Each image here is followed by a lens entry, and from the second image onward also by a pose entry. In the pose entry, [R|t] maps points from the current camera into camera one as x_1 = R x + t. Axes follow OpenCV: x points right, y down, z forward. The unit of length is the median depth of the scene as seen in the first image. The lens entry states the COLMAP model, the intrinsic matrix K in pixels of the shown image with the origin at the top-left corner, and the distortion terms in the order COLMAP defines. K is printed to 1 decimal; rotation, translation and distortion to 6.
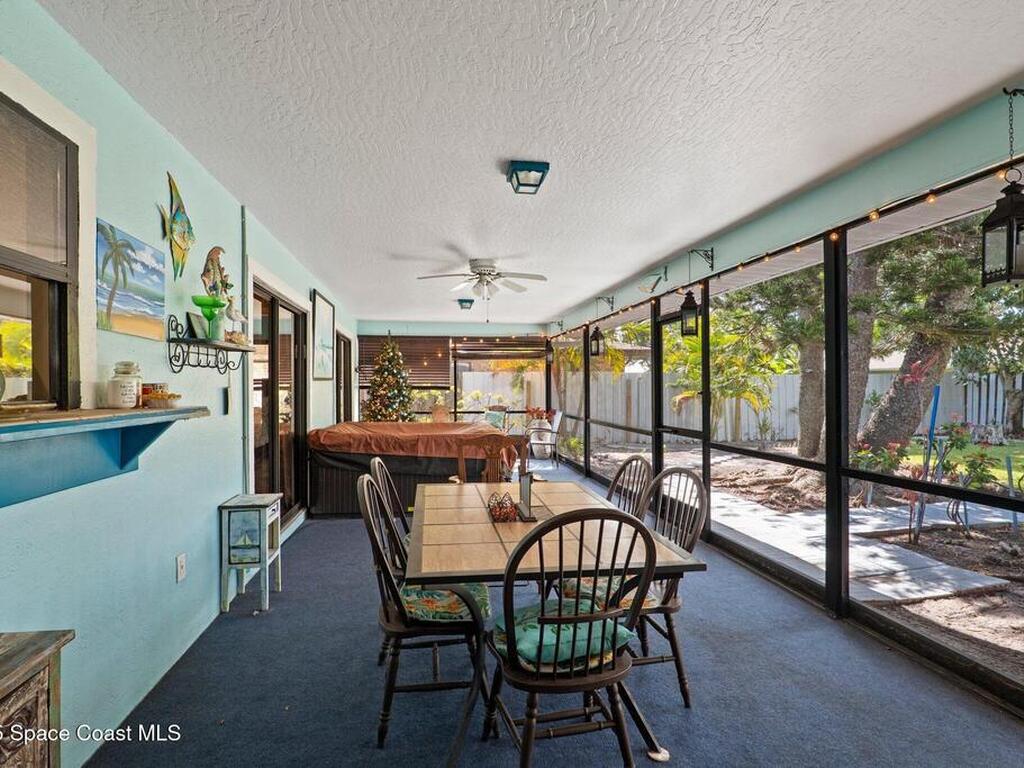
lens RADIAL K [[541.4, 0, 509.7], [0, 541.4, 386.1], [0, 0, 1]] dist [-0.009972, 0.001513]
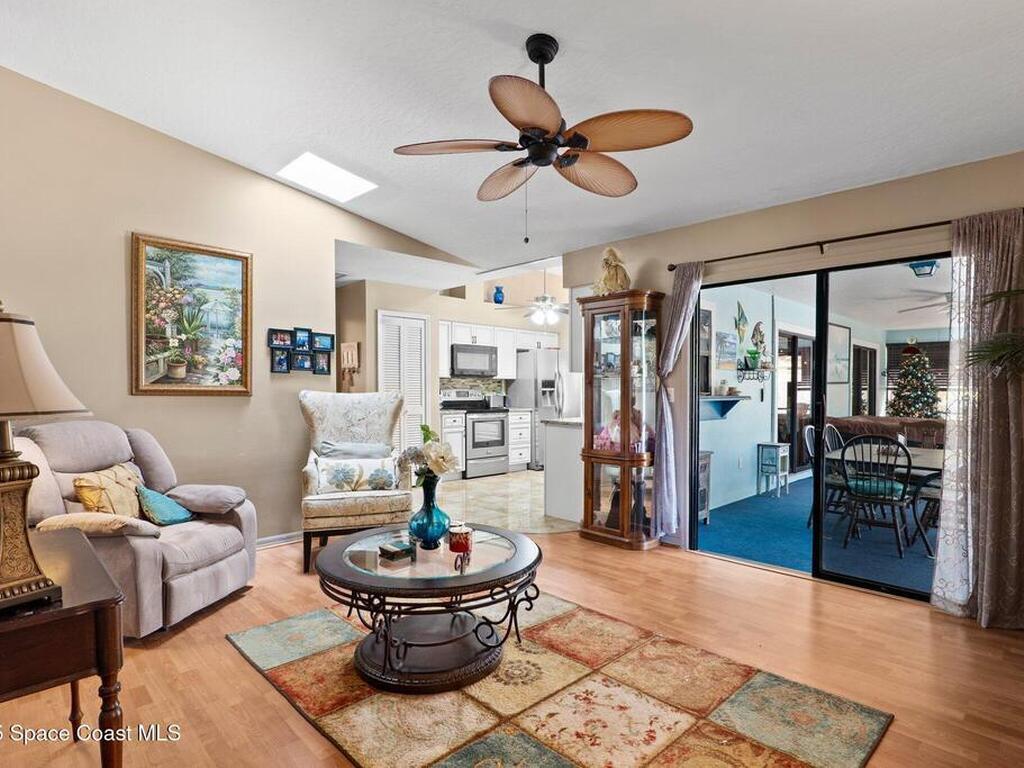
lens RADIAL K [[541.4, 0, 509.7], [0, 541.4, 386.1], [0, 0, 1]] dist [-0.009972, 0.001513]
pose [[0.573971, 0.014892, -0.818740, 0.712330], [-0.011434, 0.999883, 0.010172, -0.019059], [0.818796, 0.003523, 0.574074, -1.140018]]
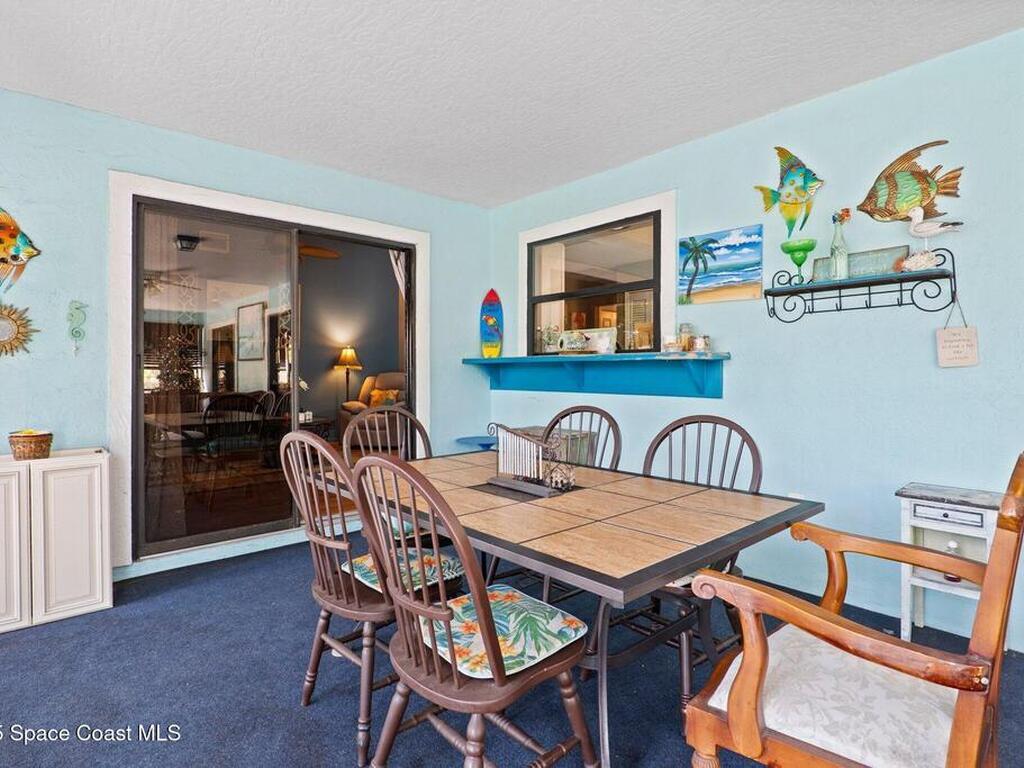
lens RADIAL K [[541.4, 0, 509.7], [0, 541.4, 386.1], [0, 0, 1]] dist [-0.009972, 0.001513]
pose [[-0.836763, 0.019466, -0.547220, 0.422675], [0.009349, 0.999730, 0.021267, 0.072899], [0.547486, 0.012680, -0.836719, 1.457653]]
